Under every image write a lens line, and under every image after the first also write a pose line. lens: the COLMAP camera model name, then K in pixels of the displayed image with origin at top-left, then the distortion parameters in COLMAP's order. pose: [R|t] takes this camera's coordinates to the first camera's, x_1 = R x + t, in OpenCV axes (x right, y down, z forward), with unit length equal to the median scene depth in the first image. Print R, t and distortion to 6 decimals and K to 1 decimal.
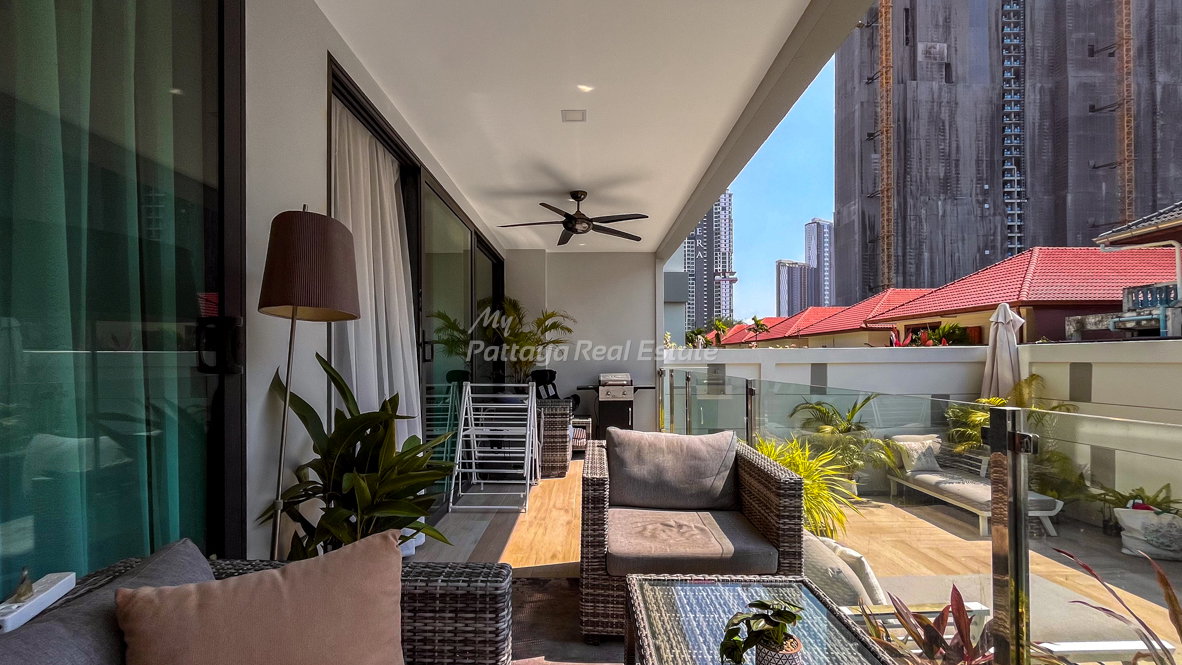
lens RADIAL K [[502.7, 0, 589.1], [0, 502.7, 357.7], [0, 0, 1]] dist [-0.000437, -0.000136]
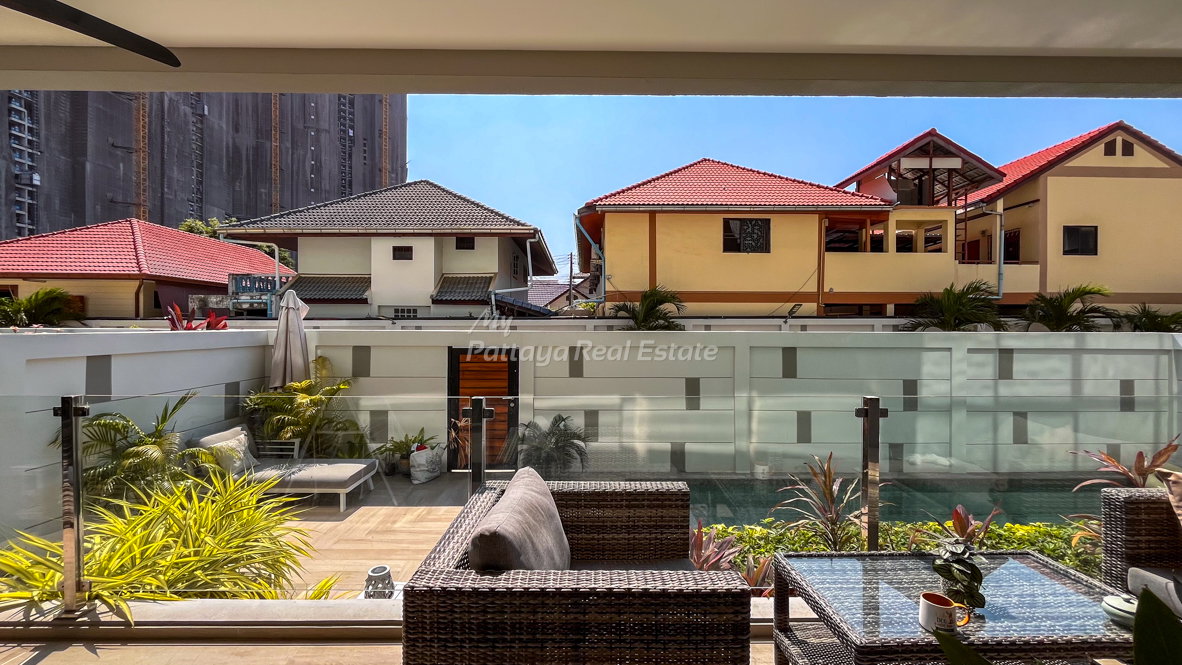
lens RADIAL K [[480.5, 0, 591.0], [0, 480.5, 332.5], [0, 0, 1]] dist [-0.000349, -0.000085]
pose [[-0.006090, -0.004299, 0.999972, -0.067195], [-0.007359, 0.999964, 0.004254, -0.009890], [-0.999954, -0.007333, -0.006121, 0.132494]]
